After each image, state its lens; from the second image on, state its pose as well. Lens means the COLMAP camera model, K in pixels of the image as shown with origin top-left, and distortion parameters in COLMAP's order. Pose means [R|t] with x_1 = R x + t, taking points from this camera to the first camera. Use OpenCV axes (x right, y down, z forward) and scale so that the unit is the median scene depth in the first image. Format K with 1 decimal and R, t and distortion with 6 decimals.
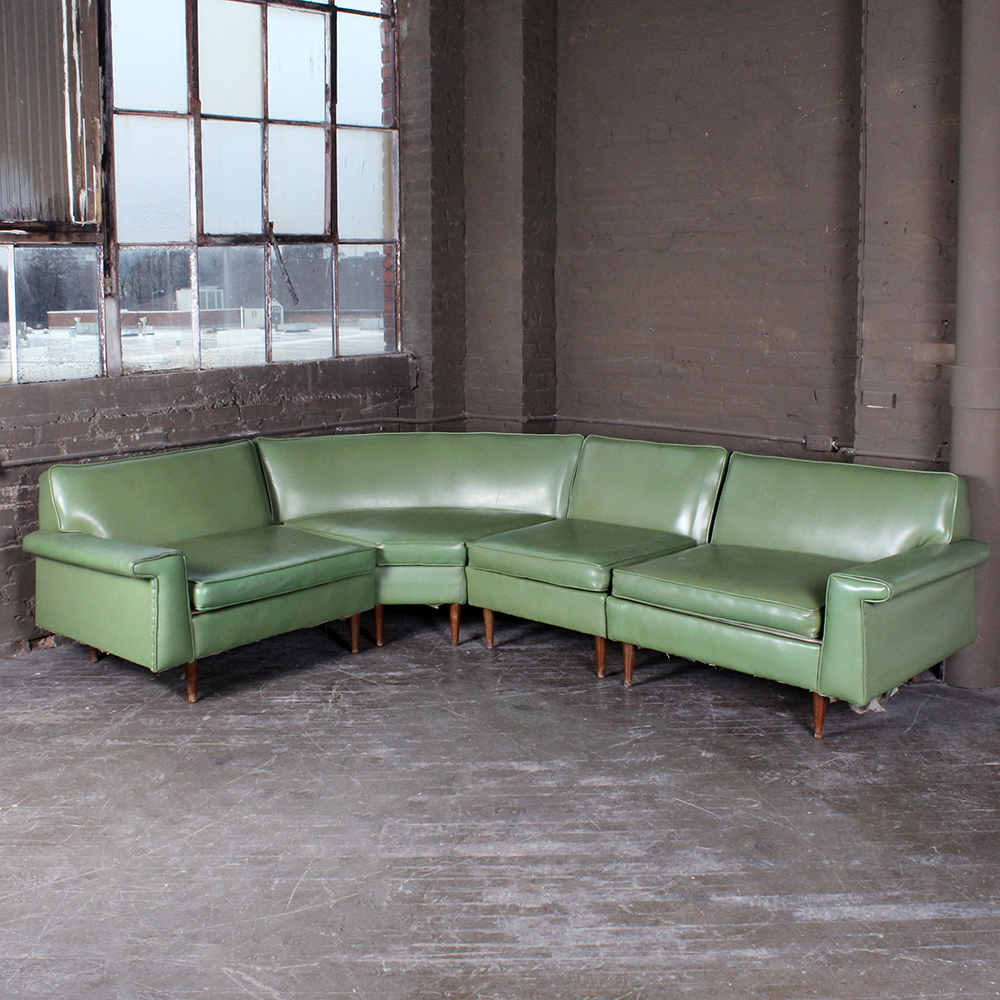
lens RADIAL K [[1313.6, 0, 475.2], [0, 1313.6, 466.8], [0, 0, 1]] dist [-0.132599, 0.000000]
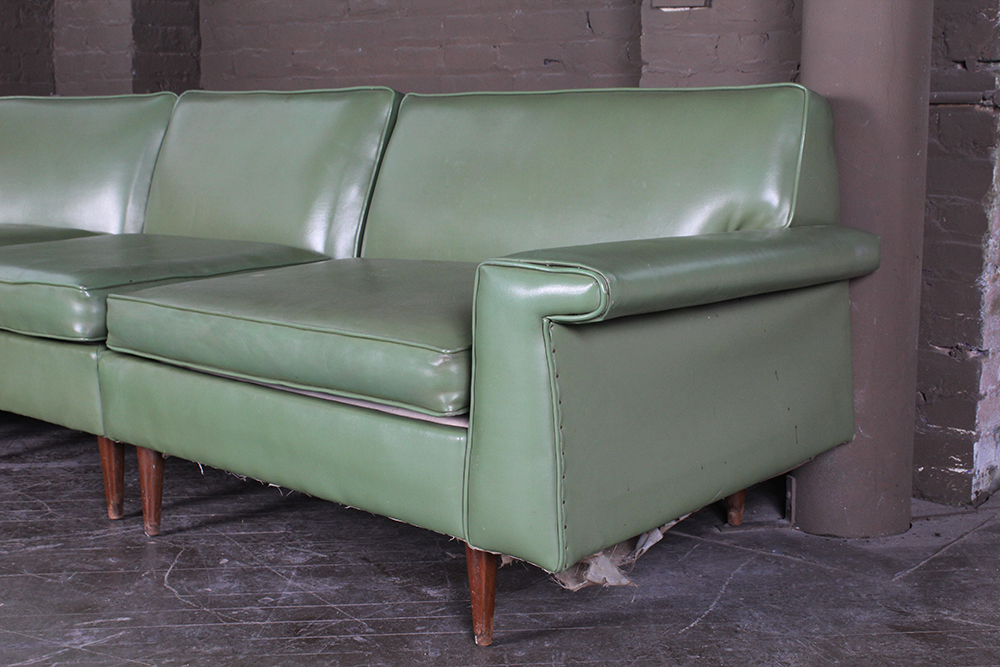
lens RADIAL K [[1438.8, 0, 497.8], [0, 1438.8, 340.6], [0, 0, 1]] dist [-0.026020, 0.000000]
pose [[0.997124, -0.003139, 0.075728, 0.195977], [0.001755, 0.999831, 0.018327, 0.080499], [-0.075773, -0.018141, 0.996960, 0.427565]]
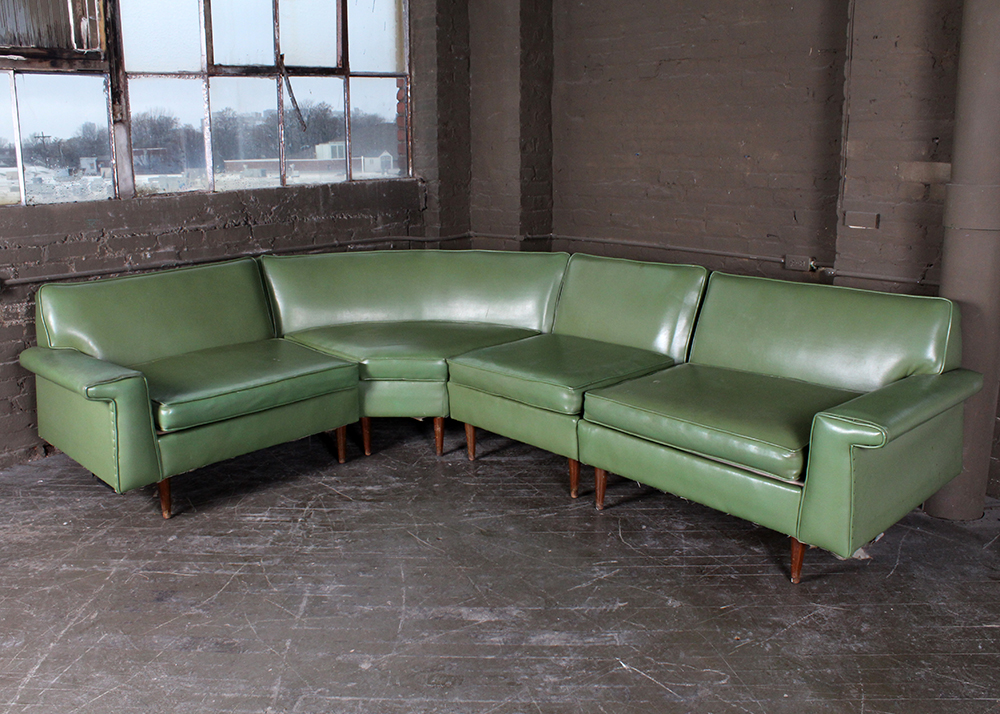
lens RADIAL K [[923.1, 0, 485.1], [0, 923.1, 347.1], [0, 0, 1]] dist [-0.108061, 0.000000]
pose [[0.998482, 0.008150, -0.054480, 0.063852], [-0.003698, 0.996681, 0.081321, -0.010324], [0.054962, -0.080996, 0.995198, 0.295688]]
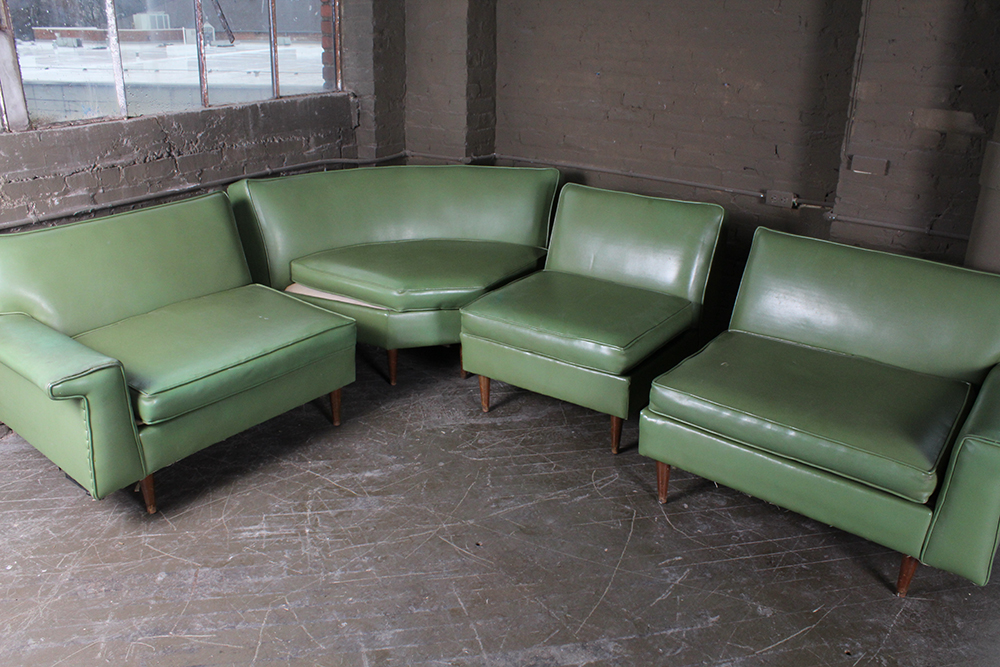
lens RADIAL K [[835.8, 0, 503.3], [0, 835.8, 333.7], [0, 0, 1]] dist [-0.141320, 0.105759]
pose [[0.983902, -0.037433, 0.174743, -0.068319], [-0.004262, 0.972623, 0.232348, -0.070614], [-0.178657, -0.229353, 0.956807, 0.449787]]
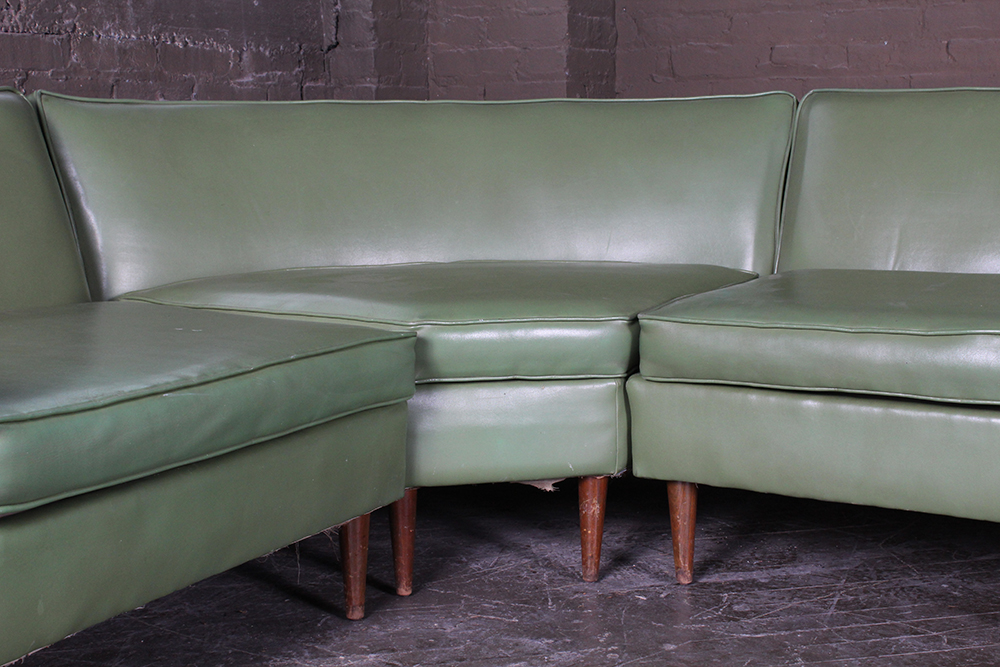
lens RADIAL K [[1581.7, 0, 493.8], [0, 1581.7, 333.8], [0, 0, 1]] dist [-0.005573, 0.000000]
pose [[0.973940, -0.028672, 0.224988, -0.159599], [0.032326, 0.999398, -0.012576, 0.070015], [-0.224492, 0.019521, 0.974280, 0.568523]]
